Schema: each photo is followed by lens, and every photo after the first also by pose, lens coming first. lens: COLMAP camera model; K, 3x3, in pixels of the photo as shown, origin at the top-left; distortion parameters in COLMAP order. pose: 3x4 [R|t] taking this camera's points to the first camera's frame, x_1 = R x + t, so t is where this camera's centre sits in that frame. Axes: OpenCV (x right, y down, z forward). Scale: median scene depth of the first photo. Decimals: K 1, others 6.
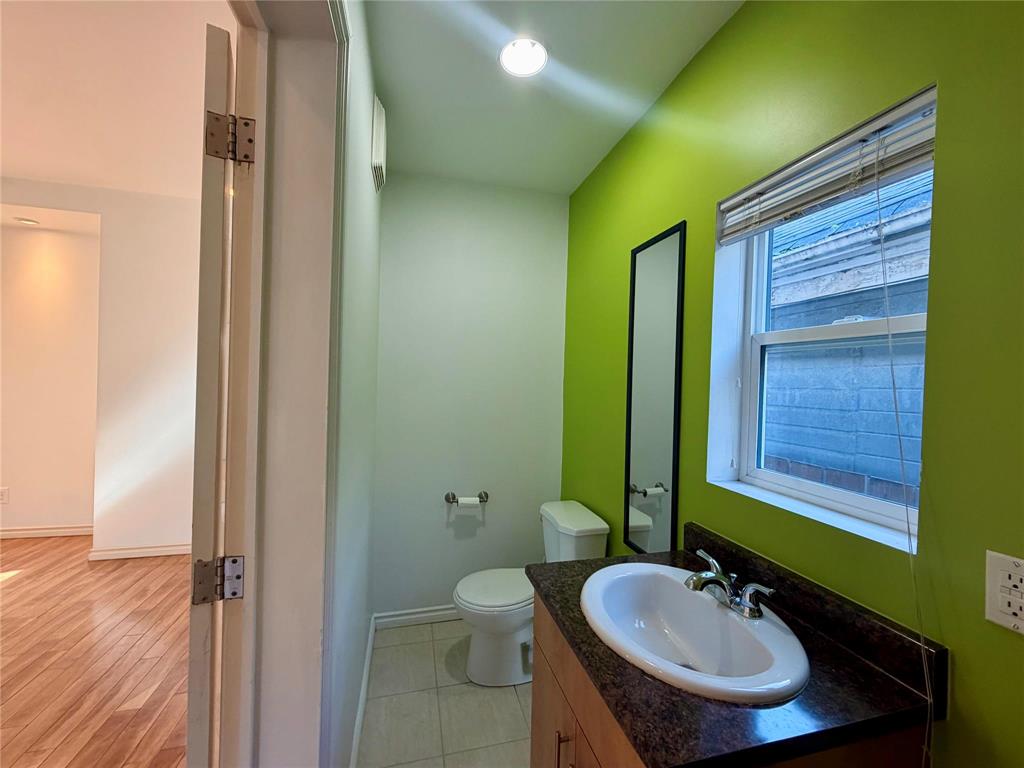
lens RADIAL K [[408.8, 0, 512.0], [0, 408.8, 384.0], [0, 0, 1]] dist [0.002810, 0.000185]
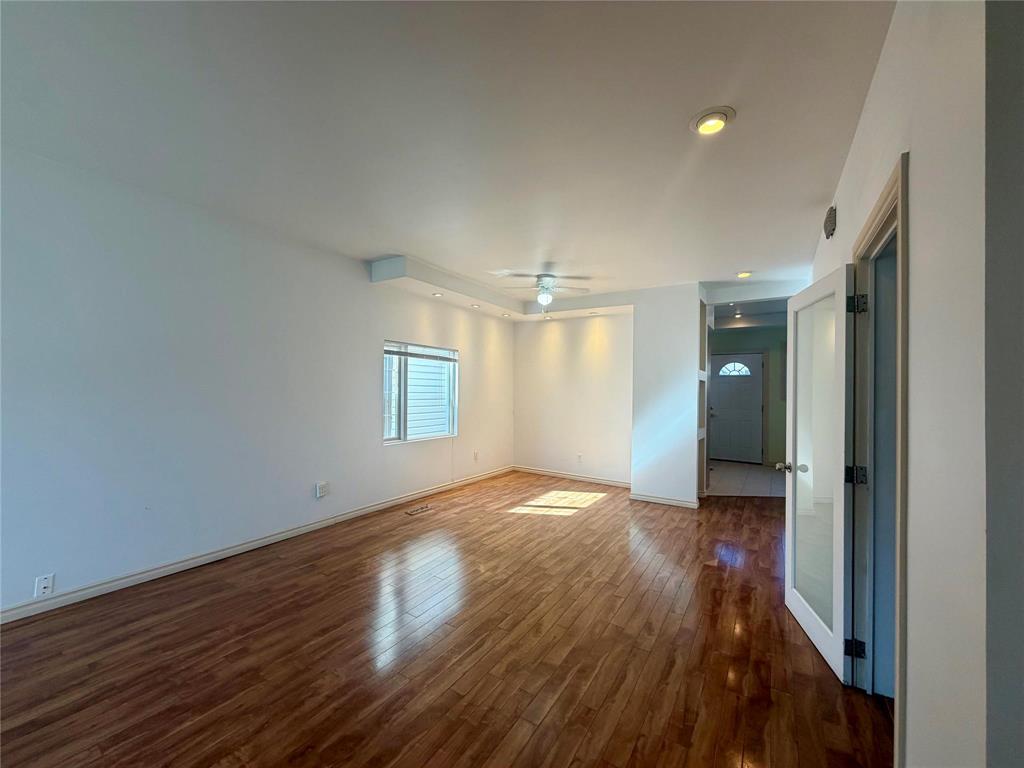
lens RADIAL K [[408.8, 0, 512.0], [0, 408.8, 384.0], [0, 0, 1]] dist [0.002810, 0.000185]
pose [[0.681792, -0.025116, -0.731115, -0.081812], [-0.006013, 0.999184, -0.039931, 0.008151], [0.731521, 0.031621, 0.681085, -0.680735]]
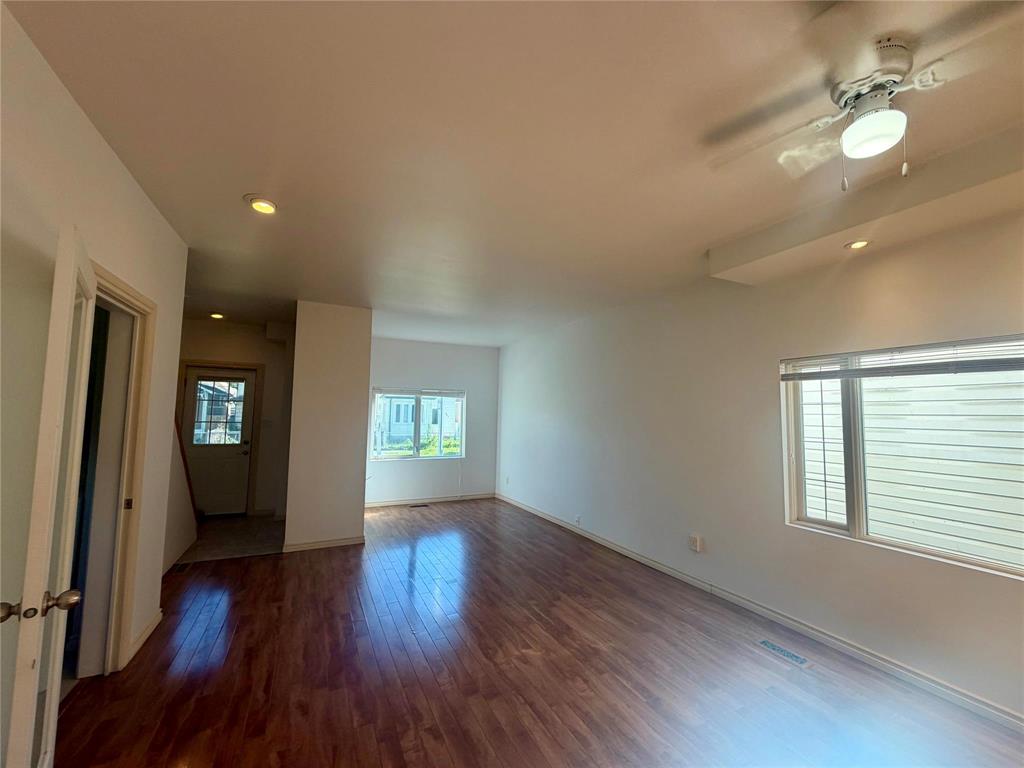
lens RADIAL K [[408.8, 0, 512.0], [0, 408.8, 384.0], [0, 0, 1]] dist [0.002810, 0.000185]
pose [[-0.979413, -0.057572, -0.193483, -0.775219], [-0.044616, 0.996502, -0.070664, -0.066054], [0.196874, -0.060577, -0.978556, 1.106015]]
